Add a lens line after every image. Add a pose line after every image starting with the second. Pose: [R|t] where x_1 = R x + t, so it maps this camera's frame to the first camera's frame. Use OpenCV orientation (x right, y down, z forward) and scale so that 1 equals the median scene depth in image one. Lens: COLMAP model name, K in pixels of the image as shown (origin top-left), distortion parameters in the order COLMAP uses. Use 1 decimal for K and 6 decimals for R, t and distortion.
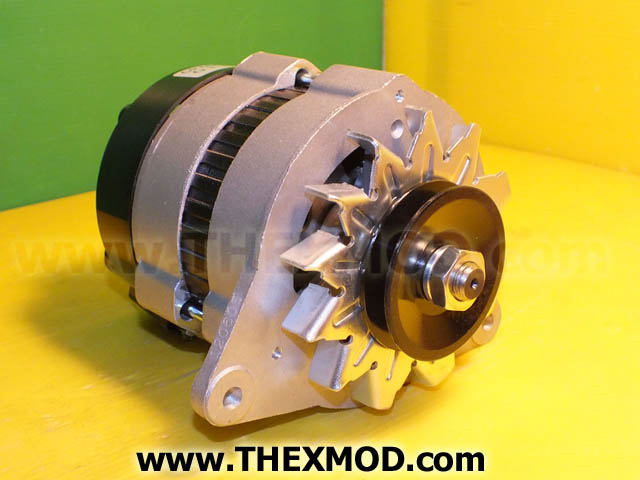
lens RADIAL K [[646.1, 0, 319.5], [0, 646.1, 246.1], [0, 0, 1]] dist [0.017638, 0.000000]
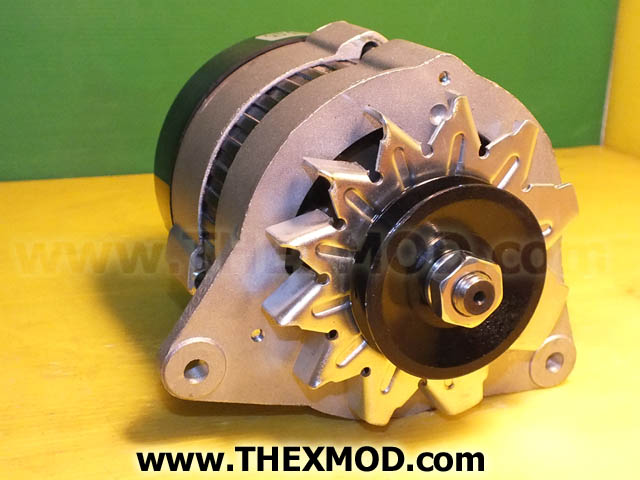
lens RADIAL K [[728.4, 0, 321.4], [0, 728.4, 234.9], [0, 0, 1]] dist [-0.021039, 0.000000]
pose [[0.968357, 0.160622, -0.191013, 0.195617], [-0.165150, 0.986237, -0.007923, 0.017582], [0.187111, 0.039218, 0.981556, -0.006414]]
